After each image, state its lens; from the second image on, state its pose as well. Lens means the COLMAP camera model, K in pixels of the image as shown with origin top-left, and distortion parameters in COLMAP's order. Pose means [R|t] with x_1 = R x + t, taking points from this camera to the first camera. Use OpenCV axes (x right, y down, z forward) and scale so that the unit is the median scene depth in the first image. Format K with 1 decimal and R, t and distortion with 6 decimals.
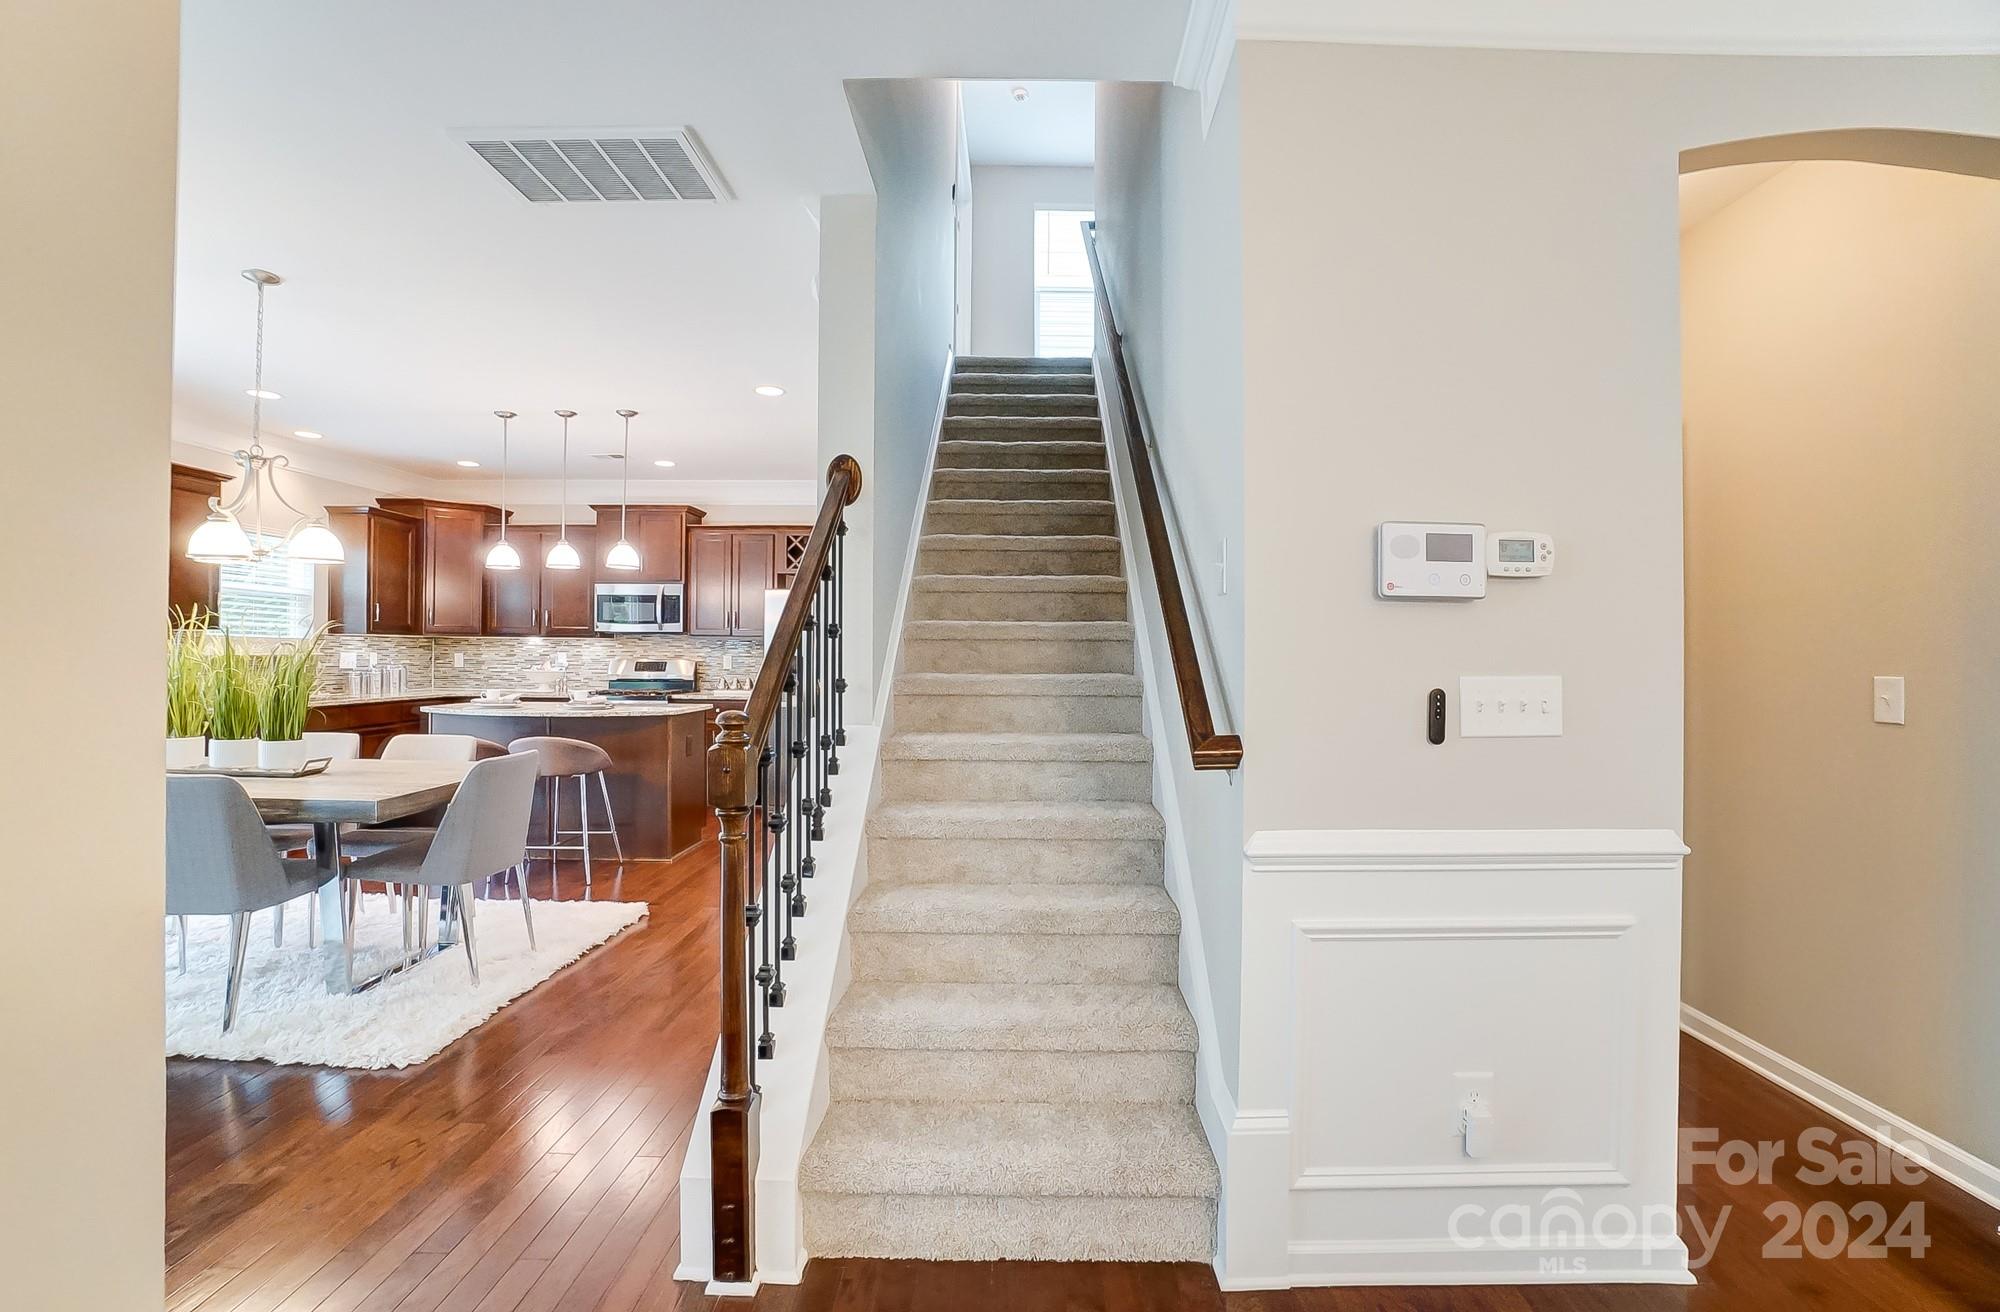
lens RADIAL K [[898.1, 0, 1013.3], [0, 898.1, 652.4], [0, 0, 1]] dist [-0.050766, 0.013182]
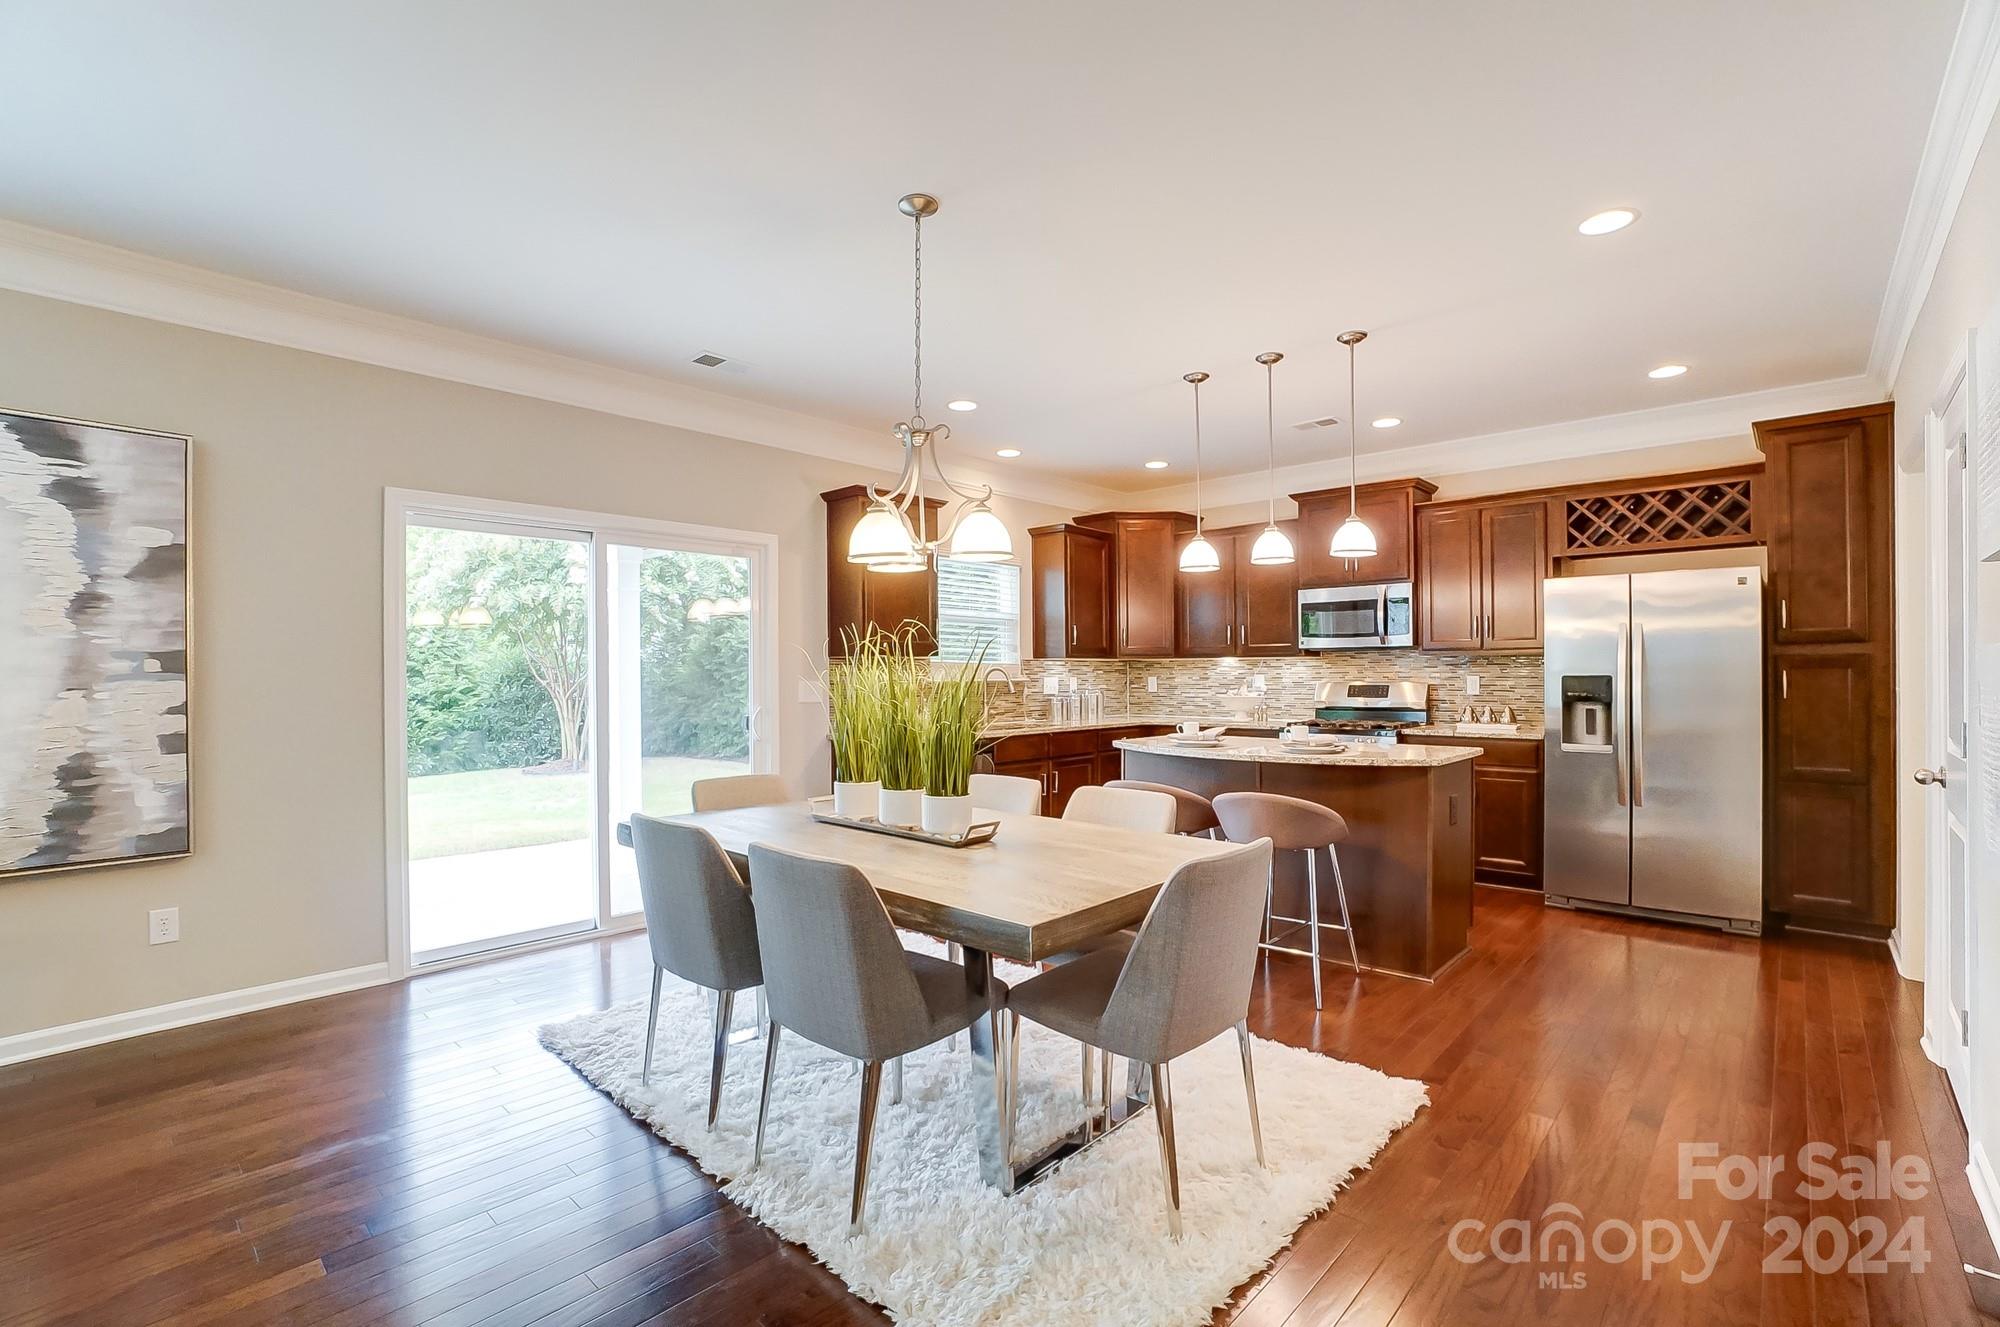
lens RADIAL K [[898.1, 0, 988.0], [0, 898.1, 672.1], [0, 0, 1]] dist [-0.050766, 0.013182]
pose [[0.736671, -0.014646, -0.676092, -0.145072], [0.013156, 0.999887, -0.007325, 0.000250], [0.676123, -0.003498, 0.736781, 0.230725]]
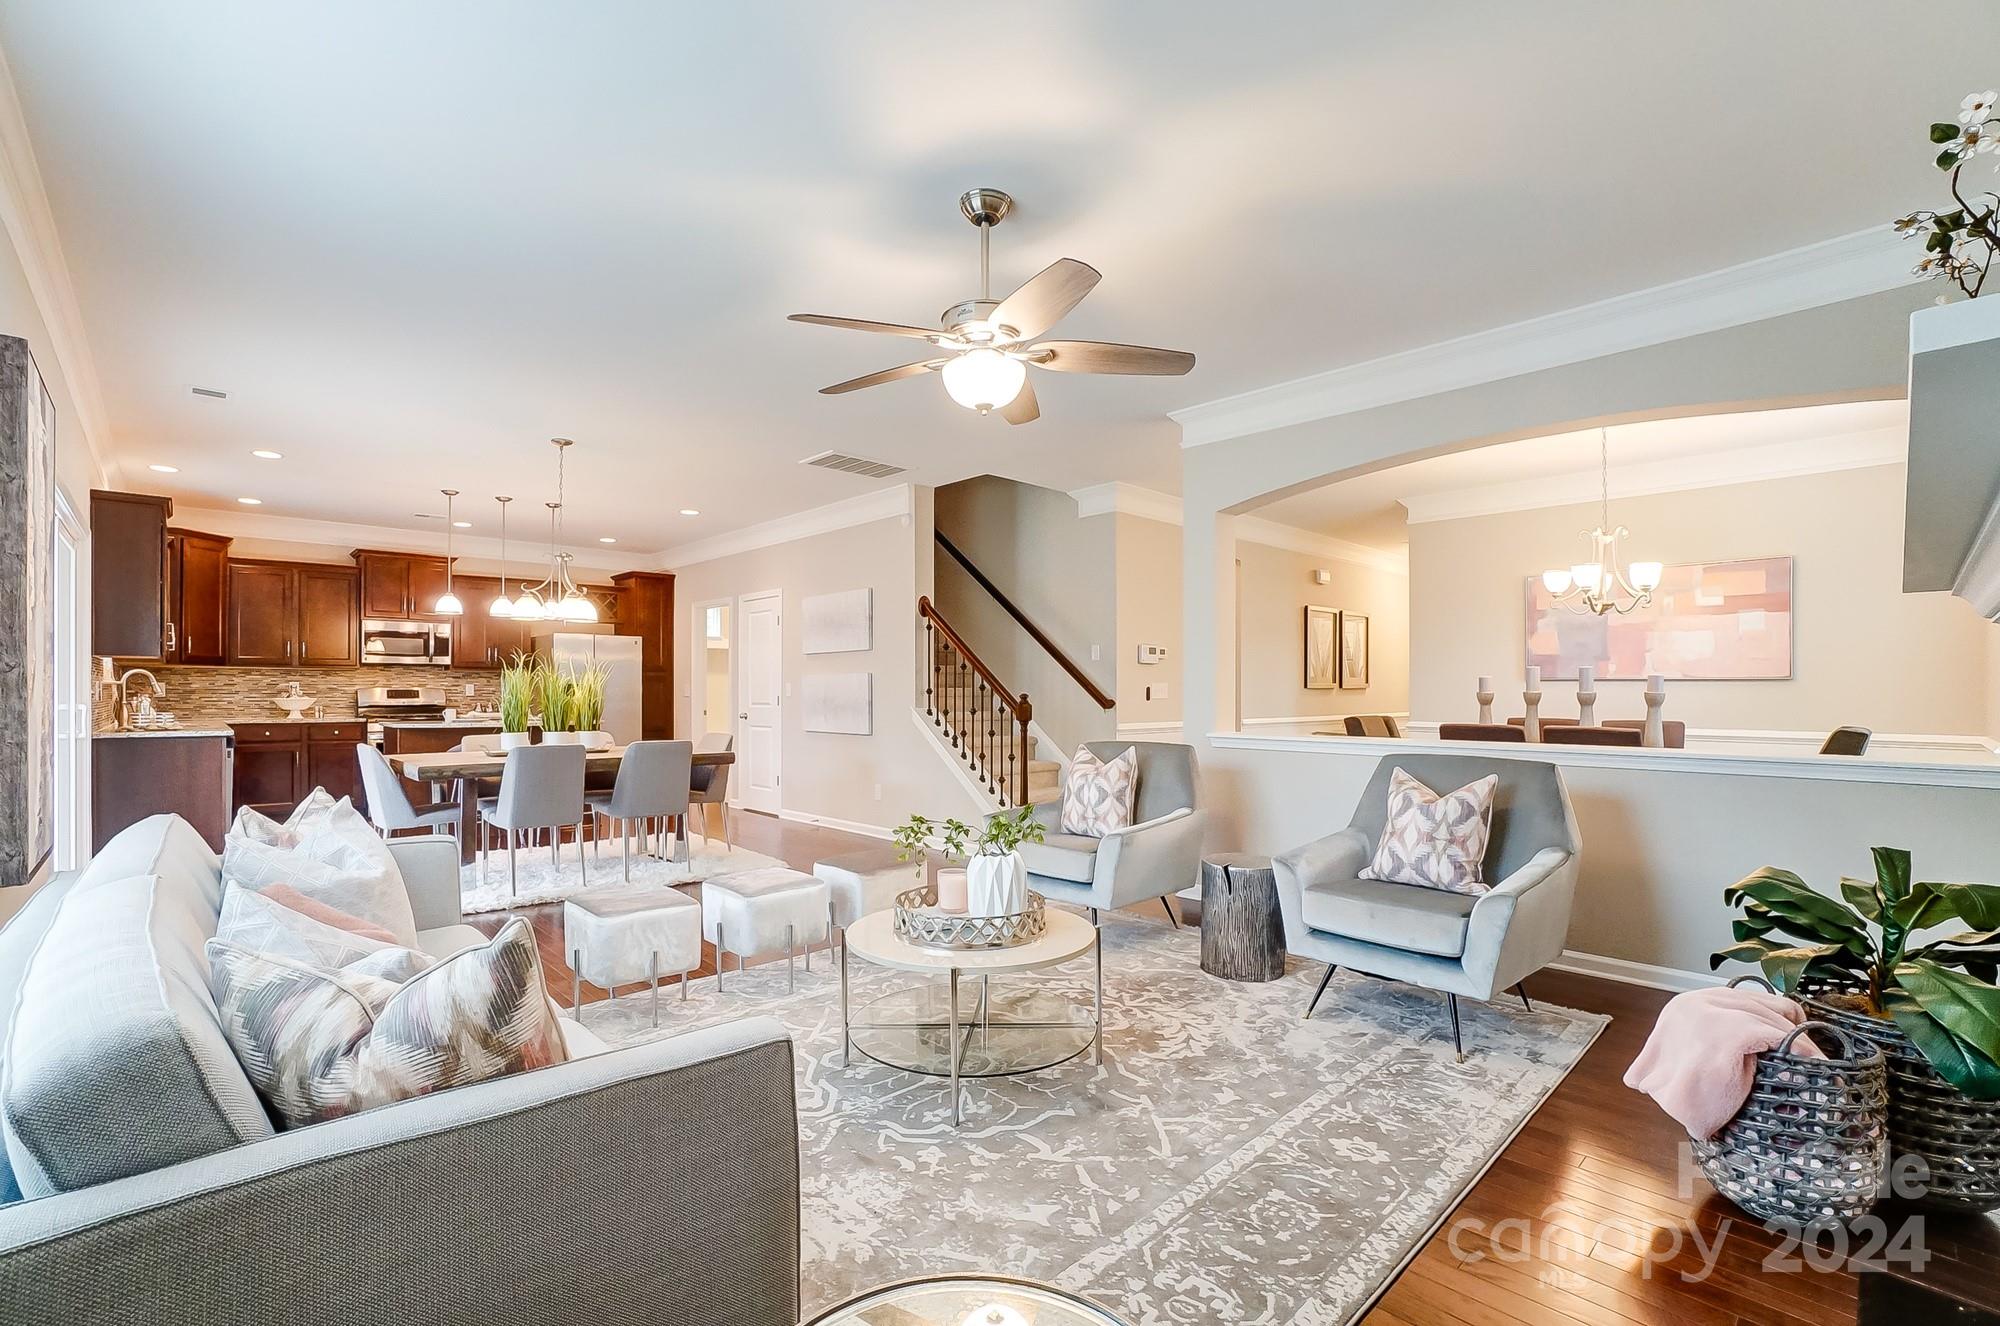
lens RADIAL K [[898.1, 0, 995.0], [0, 898.1, 694.6], [0, 0, 1]] dist [-0.050766, 0.013182]
pose [[0.715308, -0.008820, 0.698754, -0.767297], [0.004766, 0.999959, 0.007743, 0.013356], [-0.698793, -0.002208, 0.715320, -0.387931]]
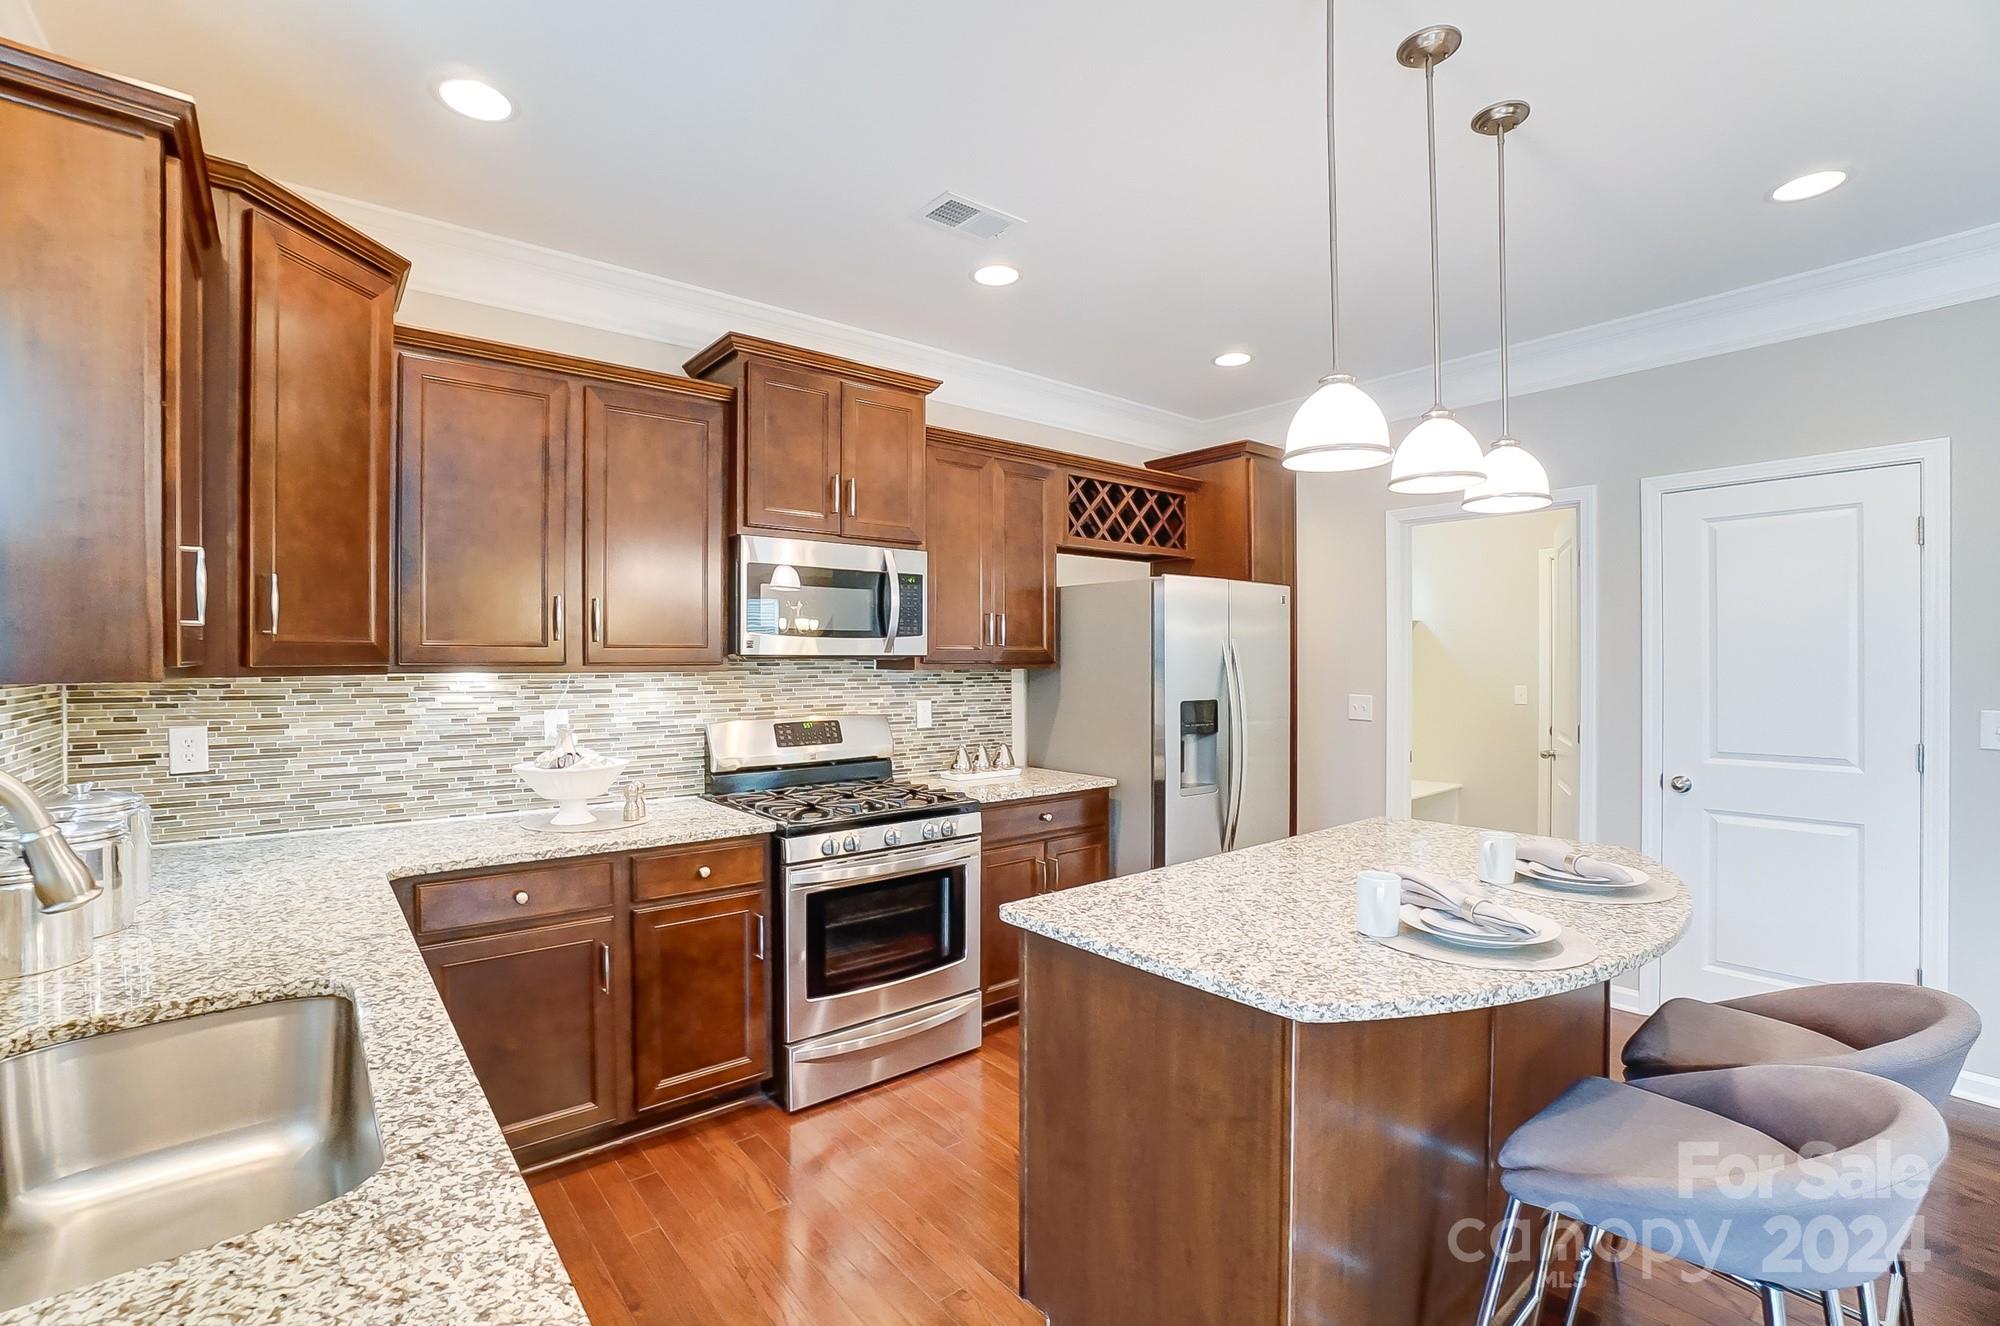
lens RADIAL K [[898.1, 0, 982.0], [0, 898.1, 664.3], [0, 0, 1]] dist [-0.050766, 0.013182]
pose [[0.772772, -0.013945, 0.634531, -0.731479], [0.008682, 0.999897, 0.011401, -0.026531], [-0.634625, -0.003301, 0.772813, 0.713862]]
